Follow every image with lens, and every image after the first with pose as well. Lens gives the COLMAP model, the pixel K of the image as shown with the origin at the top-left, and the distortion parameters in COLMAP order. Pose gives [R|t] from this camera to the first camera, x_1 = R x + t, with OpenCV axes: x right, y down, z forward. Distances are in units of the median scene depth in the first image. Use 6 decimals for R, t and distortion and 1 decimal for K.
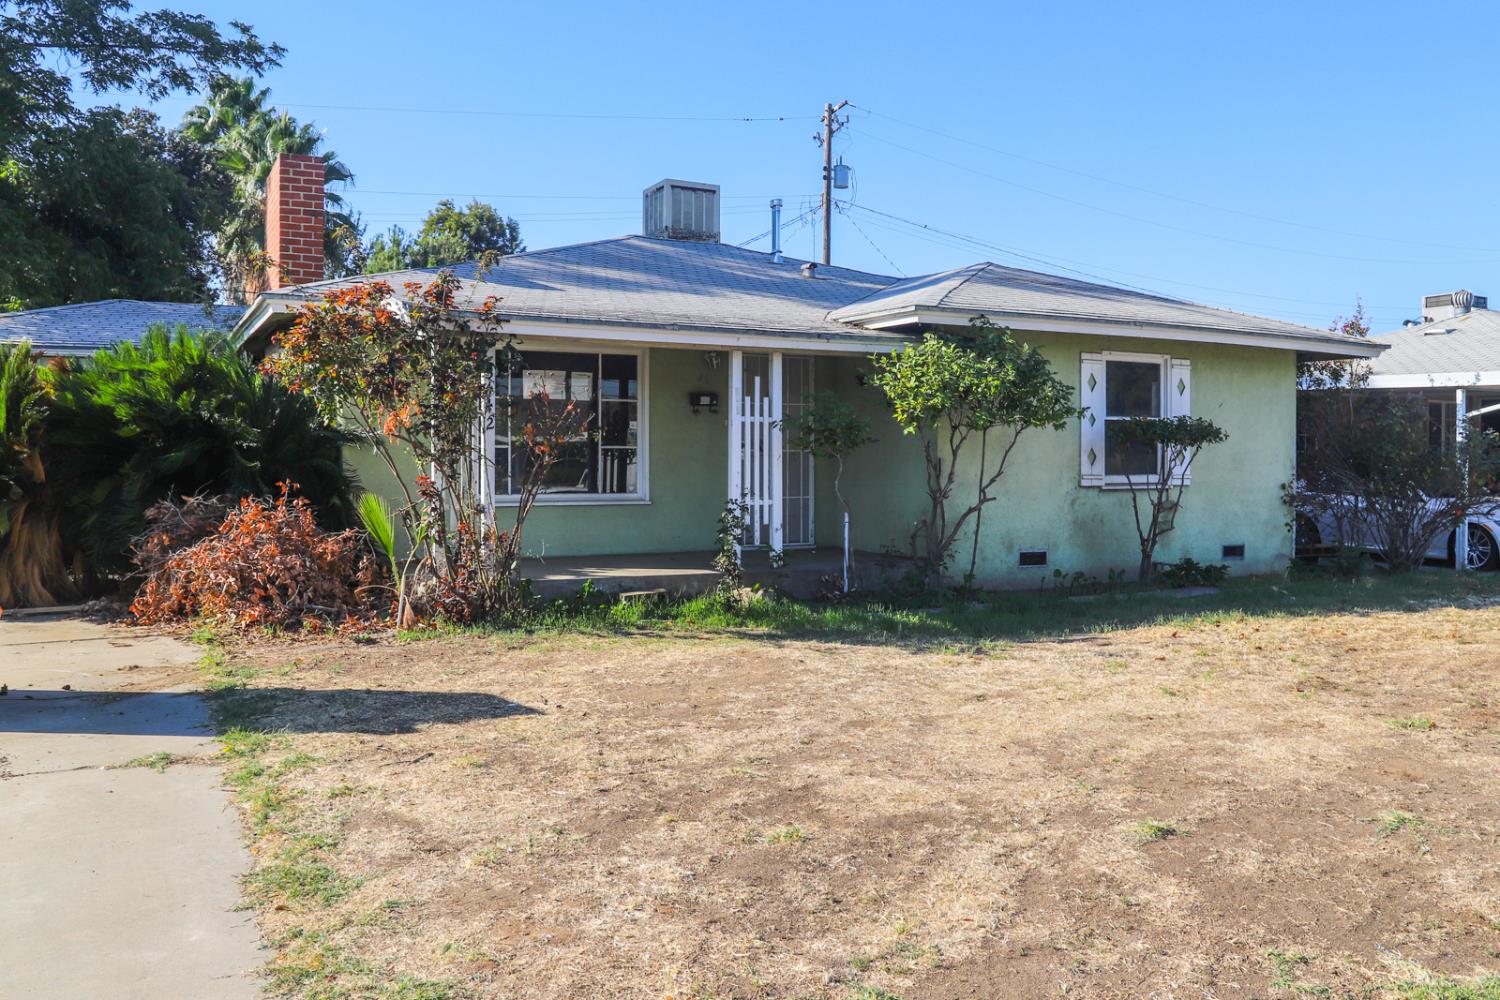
lens RADIAL K [[1251.5, 0, 839.1], [0, 1251.5, 494.2], [0, 0, 1]] dist [-0.113612, 0.069683]
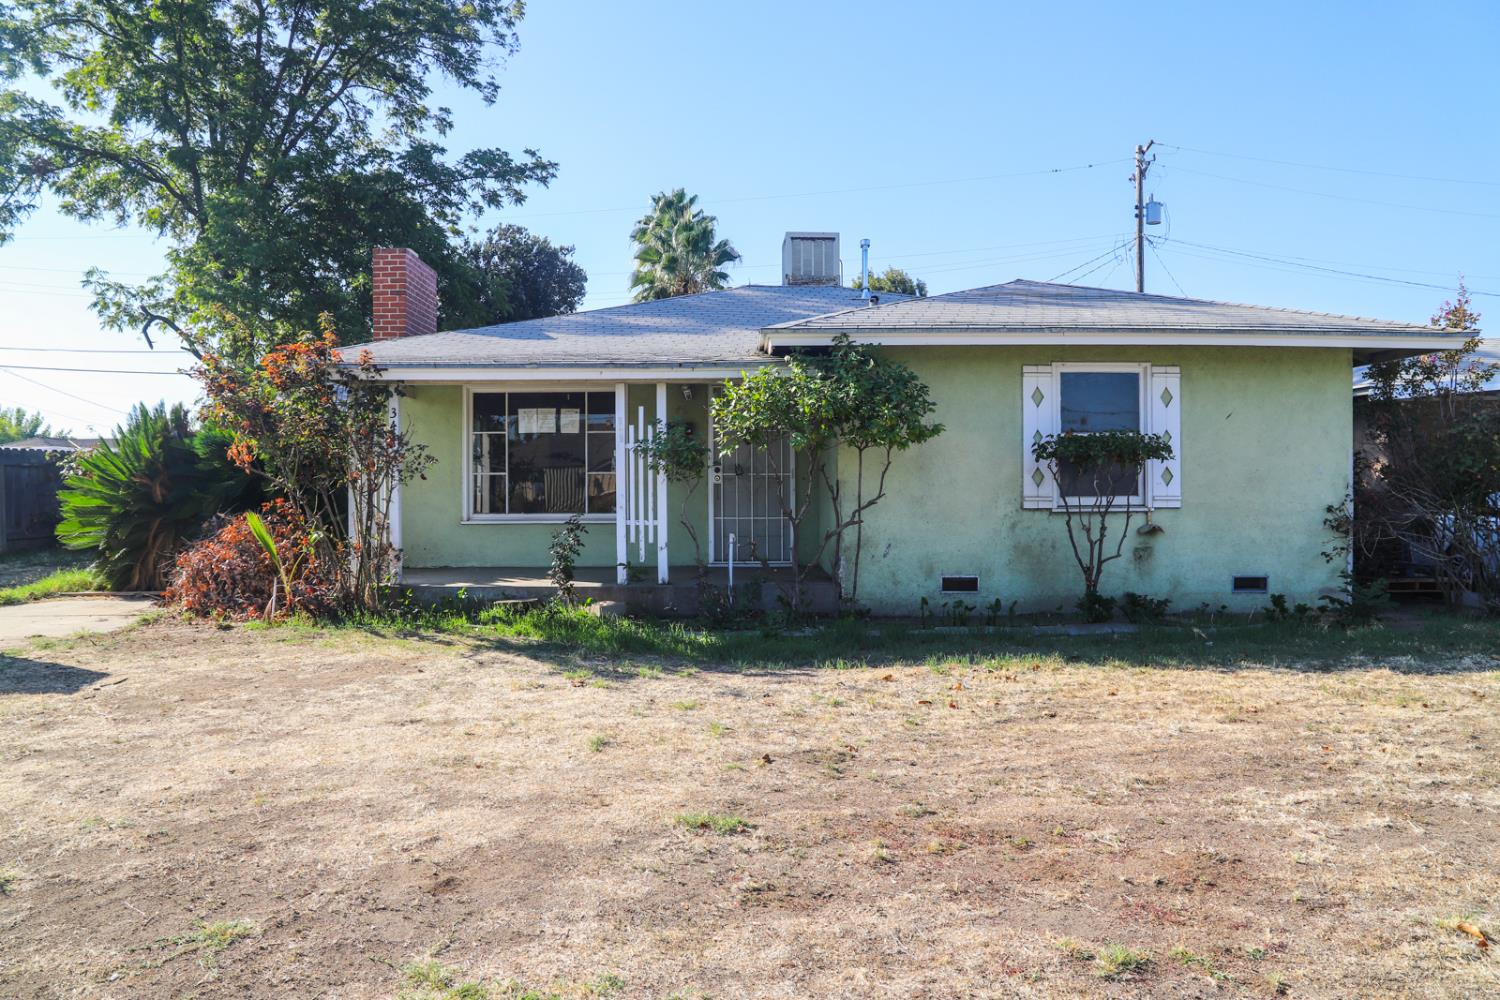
lens RADIAL K [[1062.0, 0, 750.0], [0, 1062.0, 500.0], [0, 0, 1]] dist [-0.117837, 0.094453]
pose [[0.876955, -0.001168, -0.480572, 0.404666], [-0.004852, 0.999925, -0.011284, -0.003044], [0.480549, 0.012227, 0.876883, 0.216728]]
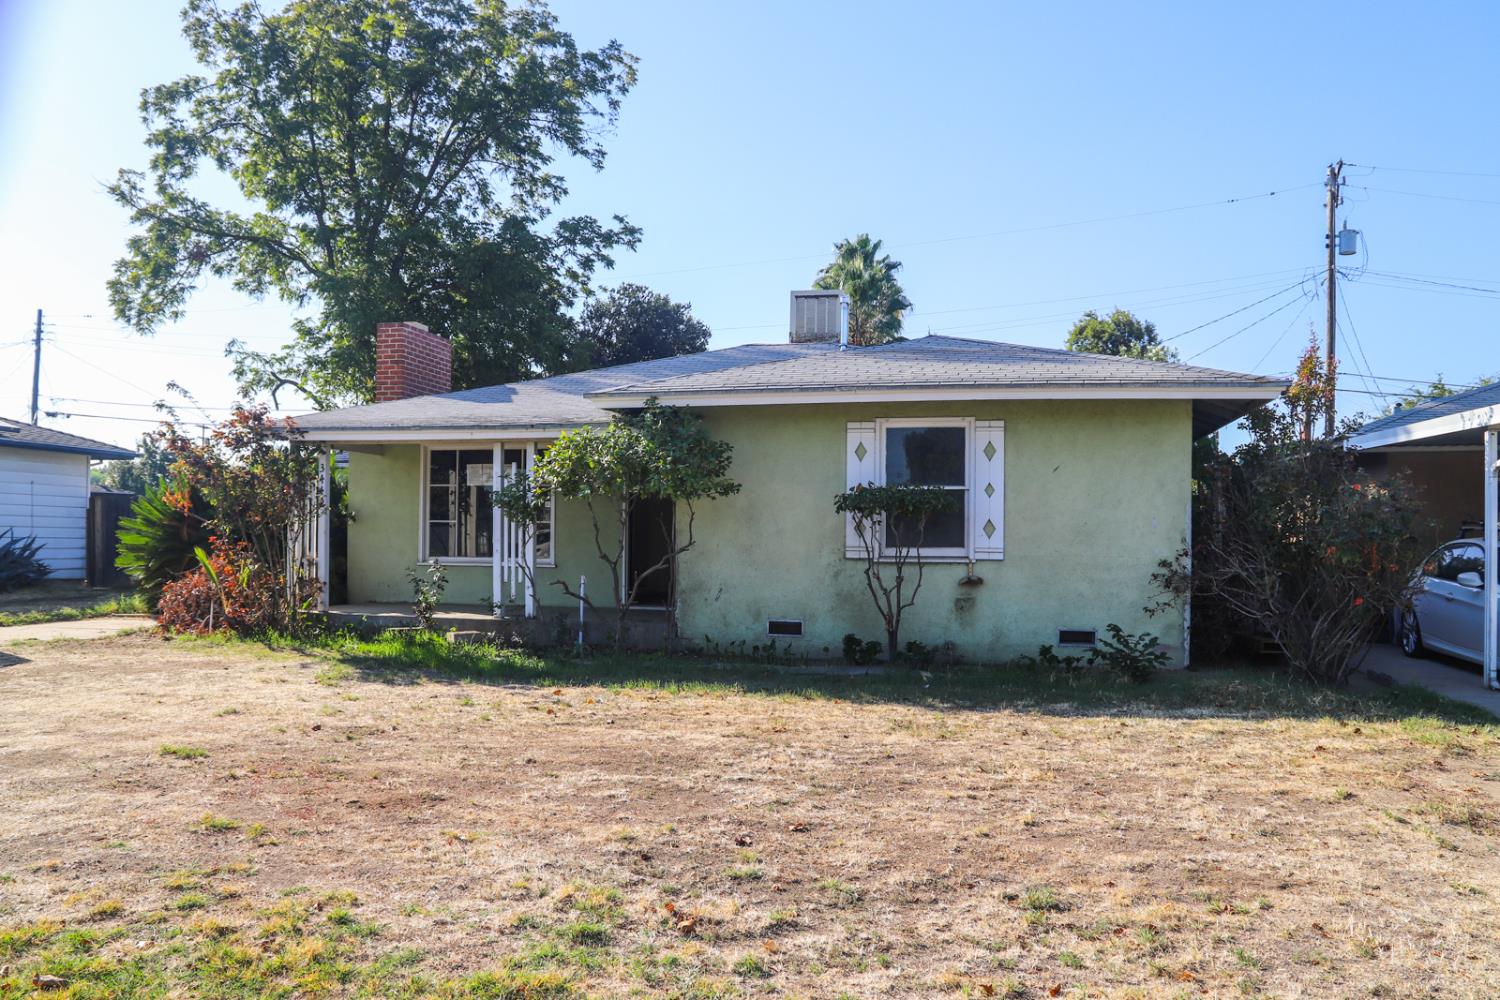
lens RADIAL K [[1139.5, 0, 763.7], [0, 1139.5, 536.2], [0, 0, 1]] dist [-0.106849, 0.097489]
pose [[0.741844, -0.000742, -0.670572, 0.767409], [-0.025226, 0.999261, -0.029013, 0.004178], [0.670098, 0.038439, 0.741277, 0.301316]]
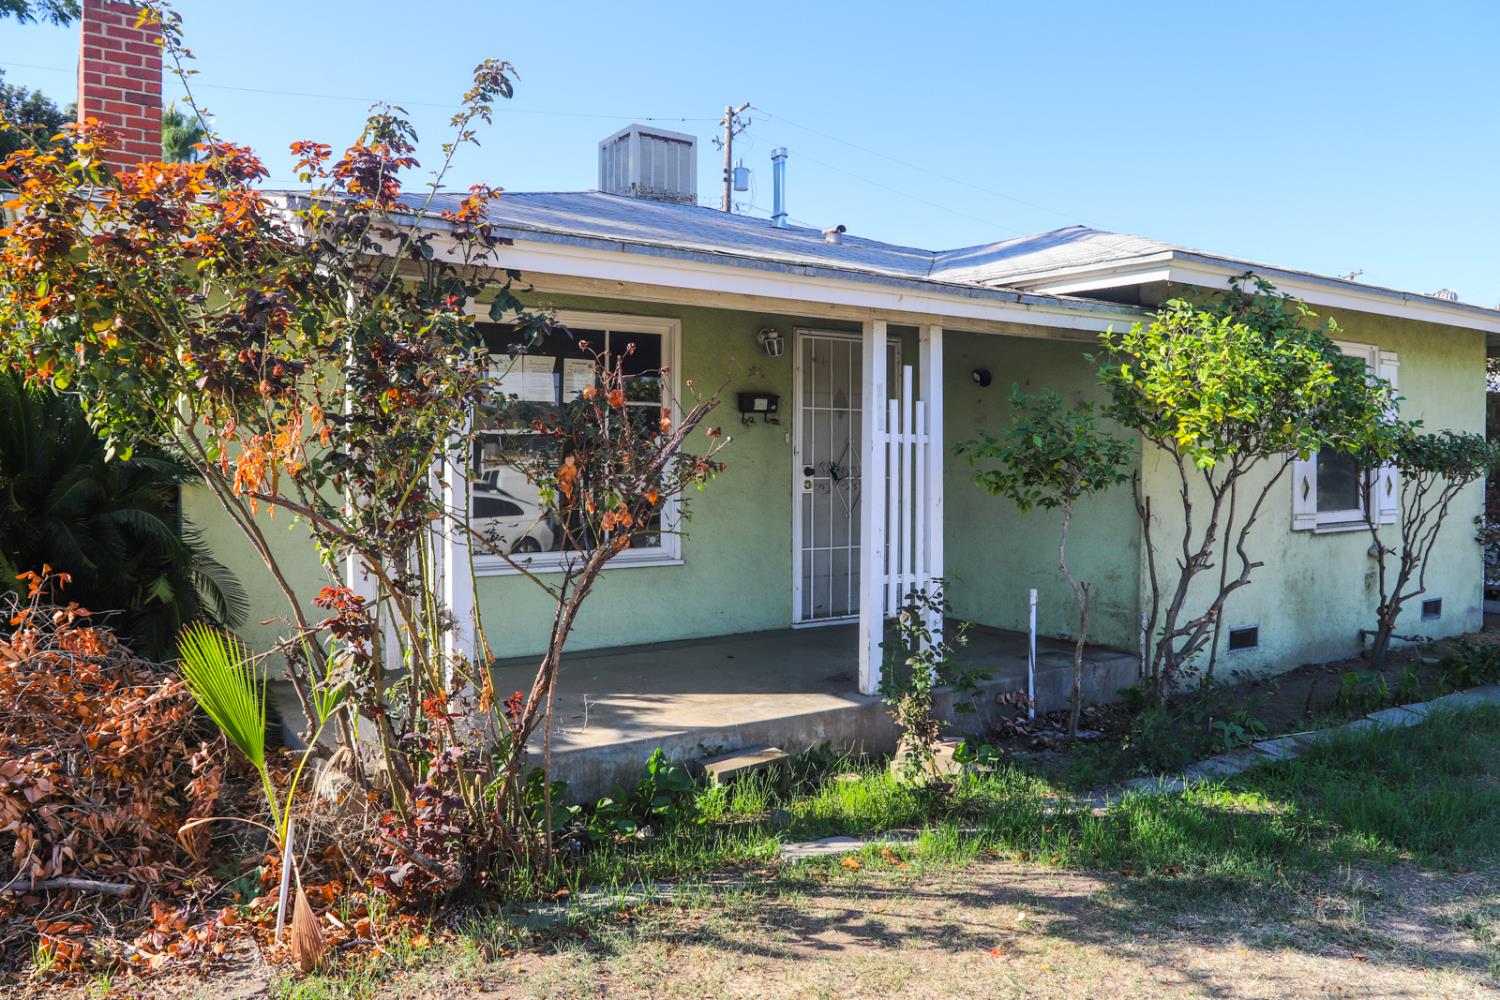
lens RADIAL K [[1079.3, 0, 751.0], [0, 1079.3, 477.2], [0, 0, 1]] dist [-0.112220, 0.081722]
pose [[0.997857, -0.000504, 0.065429, -0.153094], [0.000777, 0.999991, -0.004151, -0.035090], [-0.065426, 0.004193, 0.997849, 0.441285]]
